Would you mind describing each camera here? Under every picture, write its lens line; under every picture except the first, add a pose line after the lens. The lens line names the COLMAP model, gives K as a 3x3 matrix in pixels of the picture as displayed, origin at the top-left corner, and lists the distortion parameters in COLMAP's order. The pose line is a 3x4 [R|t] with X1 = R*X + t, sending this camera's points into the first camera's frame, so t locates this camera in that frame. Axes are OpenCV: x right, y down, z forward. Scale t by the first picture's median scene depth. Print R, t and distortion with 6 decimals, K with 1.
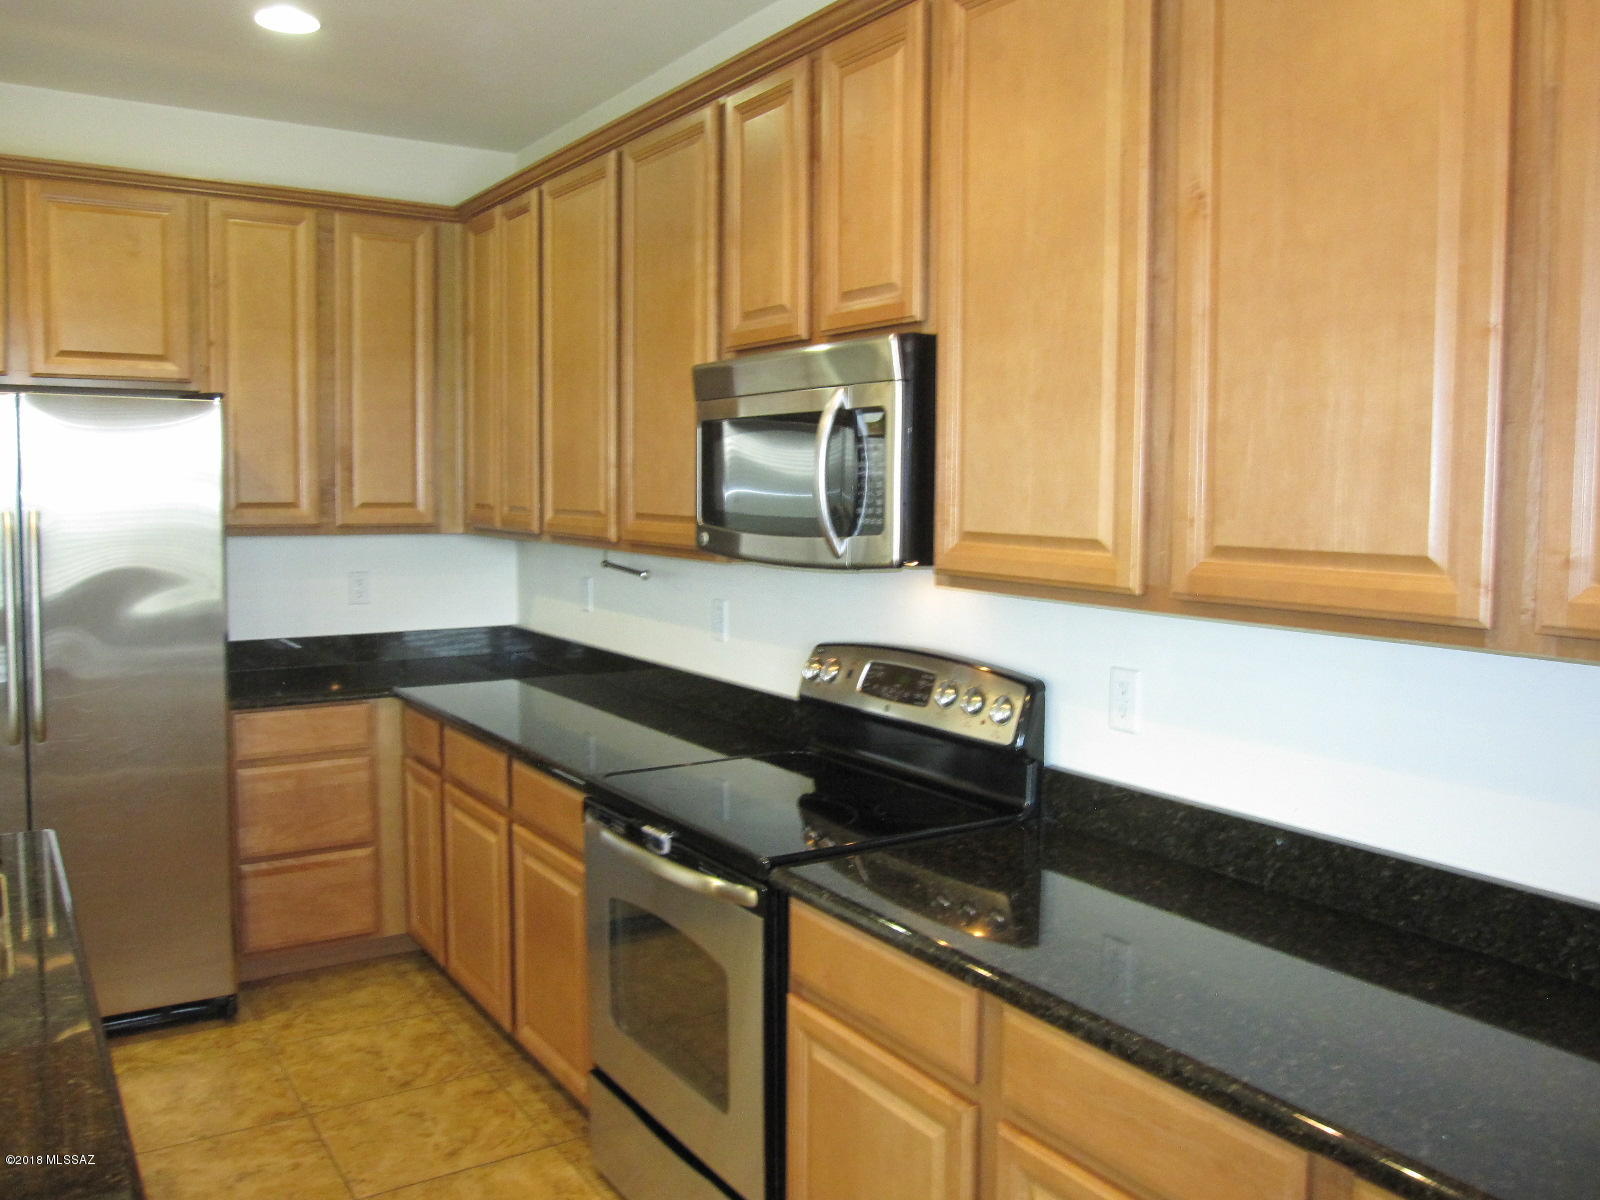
lens RADIAL K [[1313.7, 0, 814.4], [0, 1313.7, 581.2], [0, 0, 1]] dist [-0.053572, 0.002916]
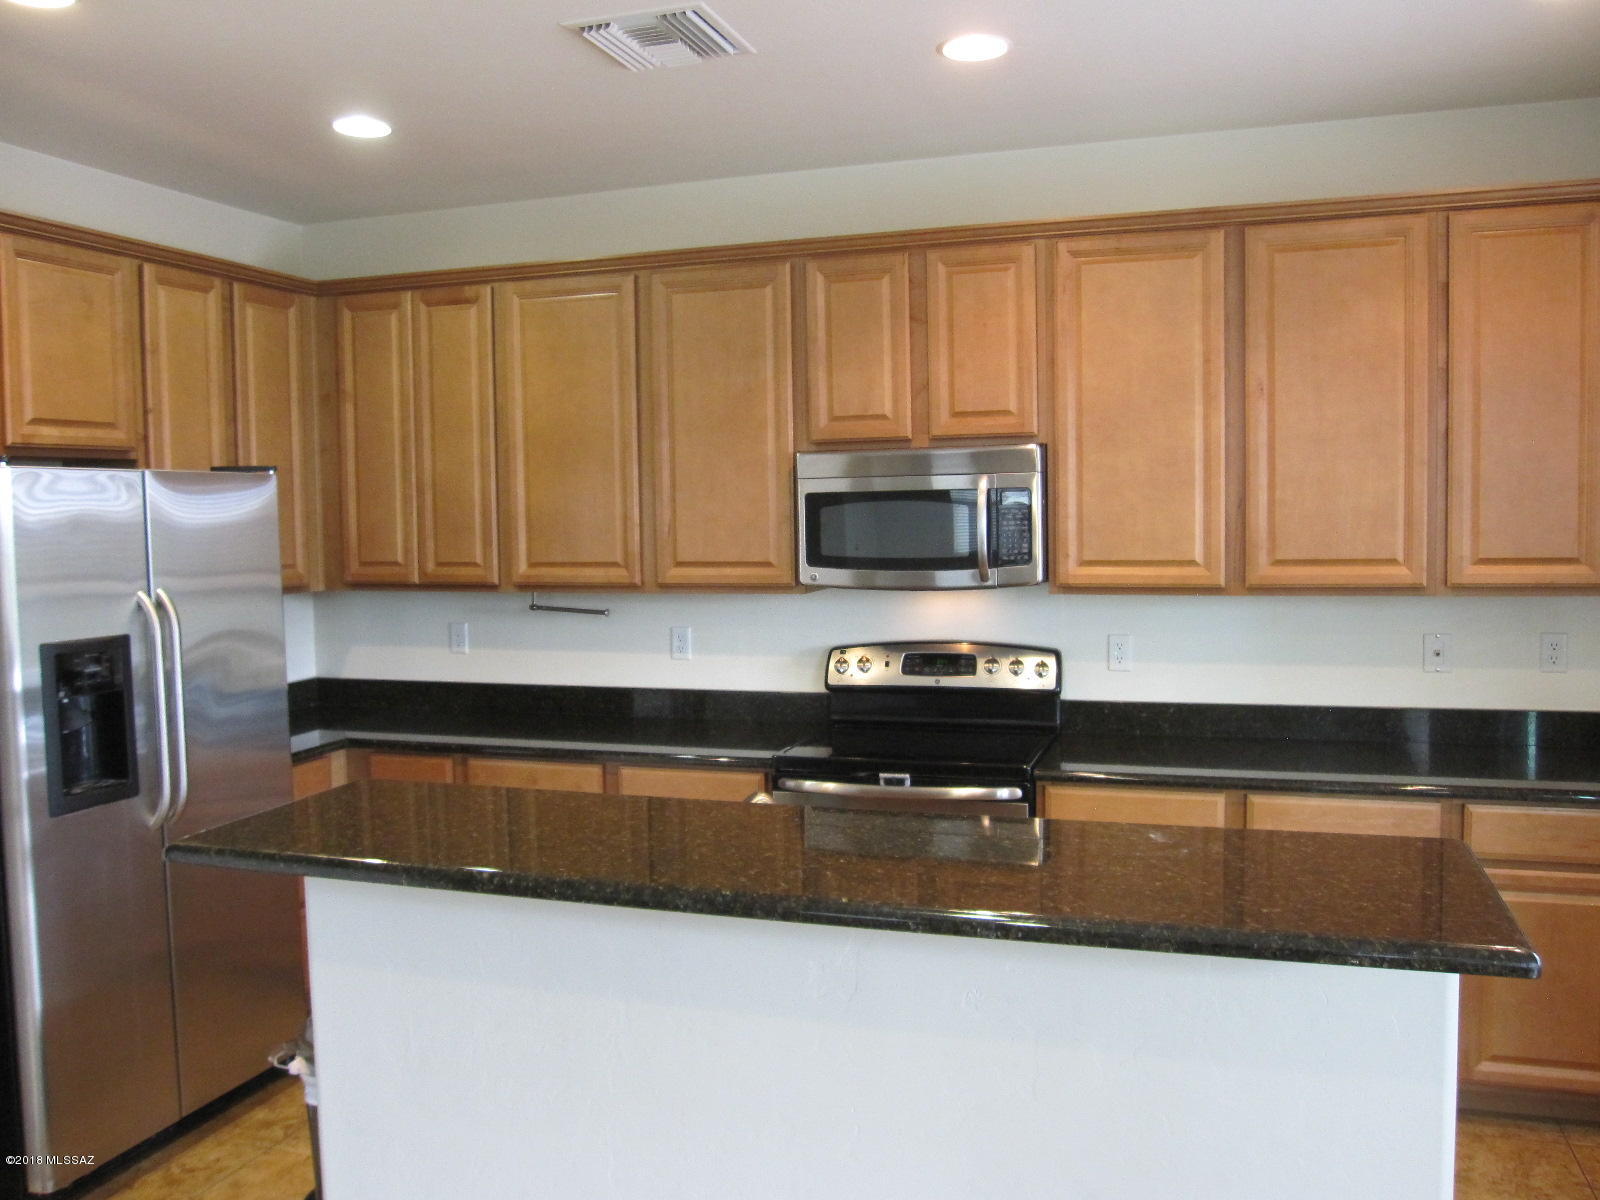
lens RADIAL K [[1313.7, 0, 814.4], [0, 1313.7, 581.2], [0, 0, 1]] dist [-0.053572, 0.002916]
pose [[0.782889, -0.059554, 0.619304, -0.954076], [0.071026, 0.997456, 0.006131, -0.035987], [-0.618093, 0.039186, 0.785127, -0.097489]]
